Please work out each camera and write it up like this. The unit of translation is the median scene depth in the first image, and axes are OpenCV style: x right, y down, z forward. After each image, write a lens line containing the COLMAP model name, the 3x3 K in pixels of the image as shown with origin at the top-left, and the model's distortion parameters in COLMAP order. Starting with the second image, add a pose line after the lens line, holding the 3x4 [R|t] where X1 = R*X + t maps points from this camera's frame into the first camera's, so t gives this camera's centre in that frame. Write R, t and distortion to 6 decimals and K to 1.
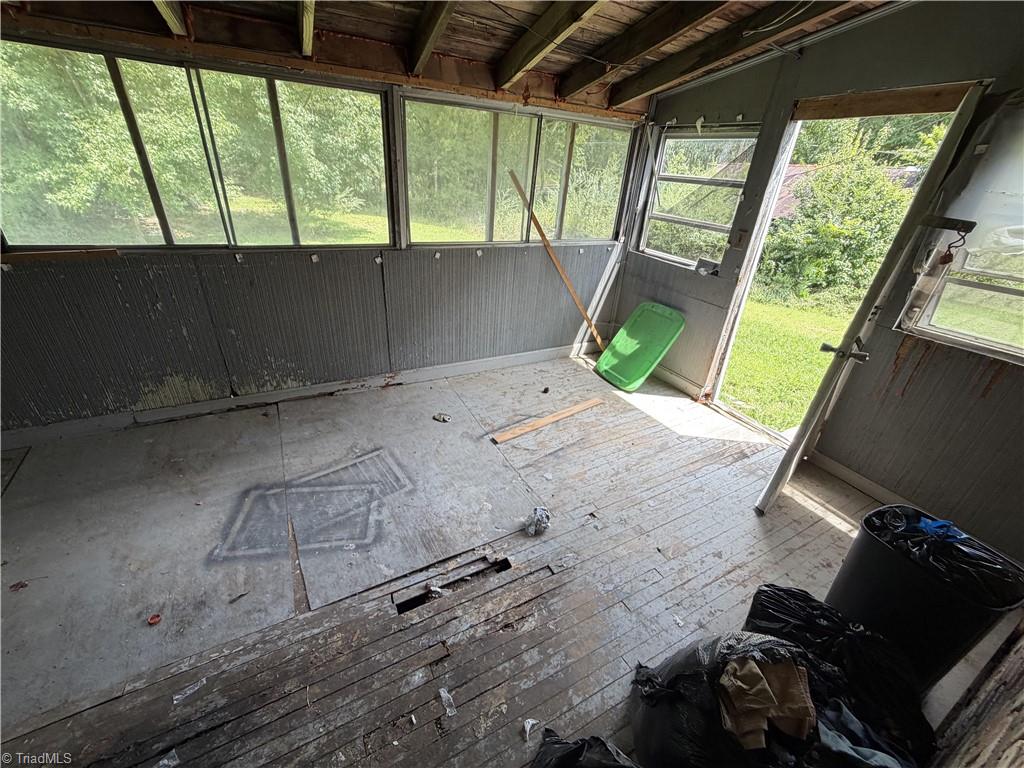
lens RADIAL K [[409.7, 0, 509.6], [0, 409.7, 382.2], [0, 0, 1]] dist [0.000156, 0.000007]
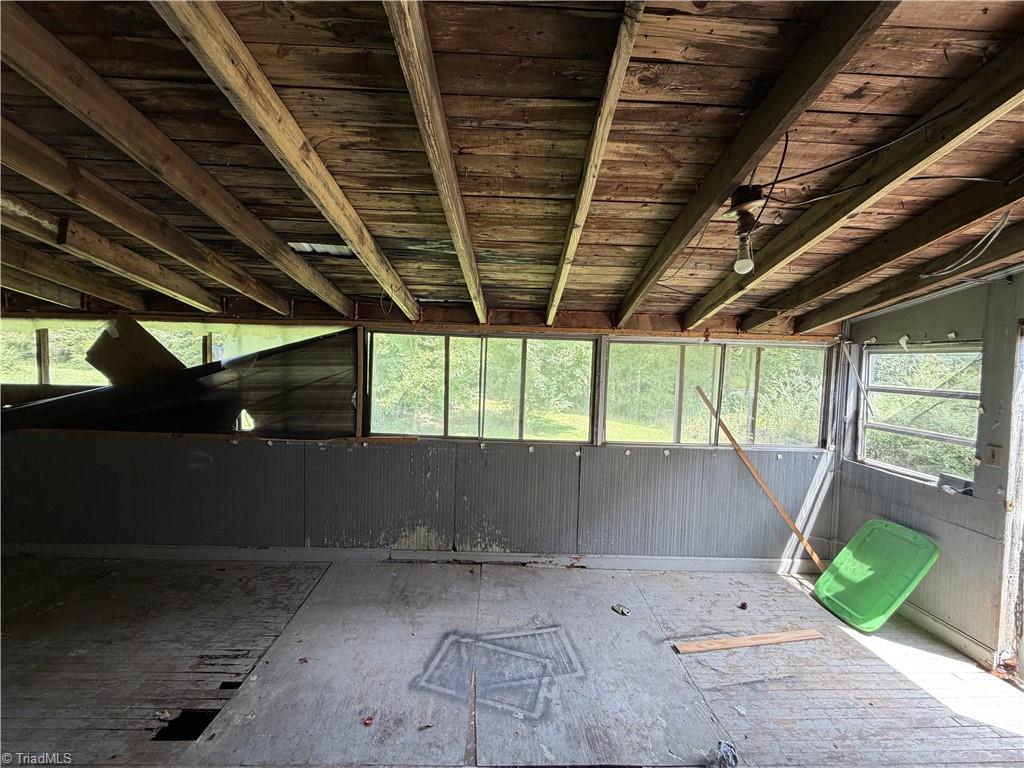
lens RADIAL K [[409.7, 0, 506.4], [0, 409.7, 388.1], [0, 0, 1]] dist [0.000156, 0.000007]
pose [[0.889308, -0.013454, -0.457111, 0.058337], [-0.186919, 0.901564, -0.390185, 0.048856], [0.417364, 0.432438, 0.799253, -0.169484]]
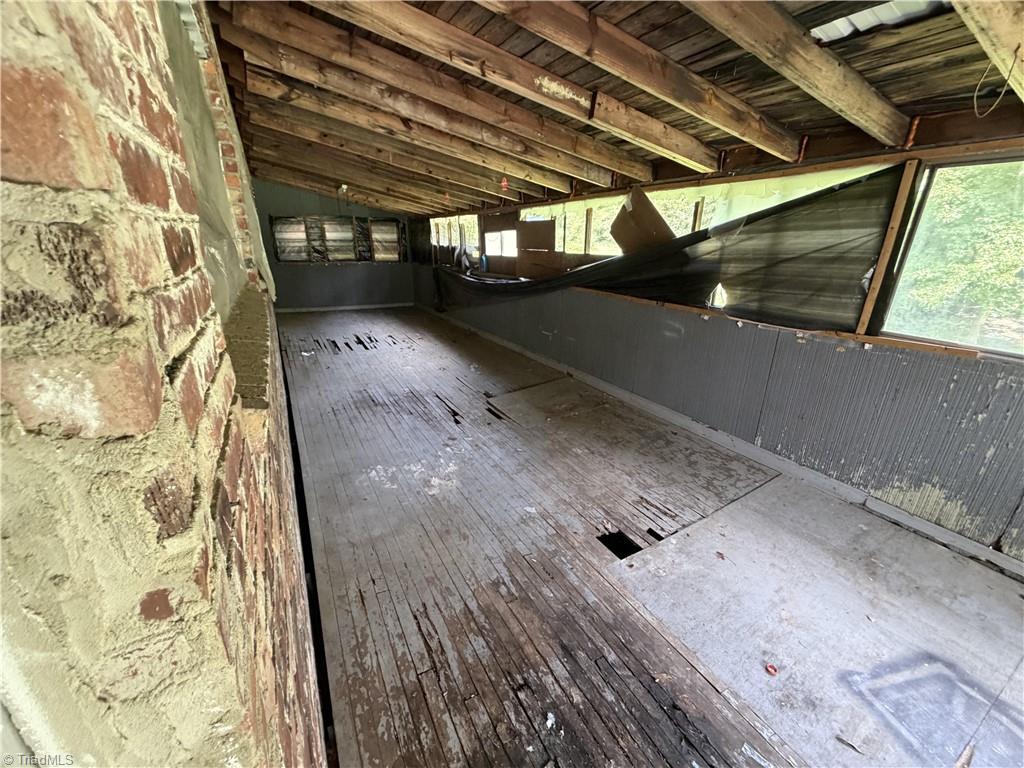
lens RADIAL K [[409.7, 0, 507.2], [0, 409.7, 382.9], [0, 0, 1]] dist [0.000156, 0.000007]
pose [[0.018653, 0.276561, -0.960815, -0.050239], [-0.466215, 0.852519, 0.236338, 0.015096], [0.884475, 0.443538, 0.144839, -0.047106]]
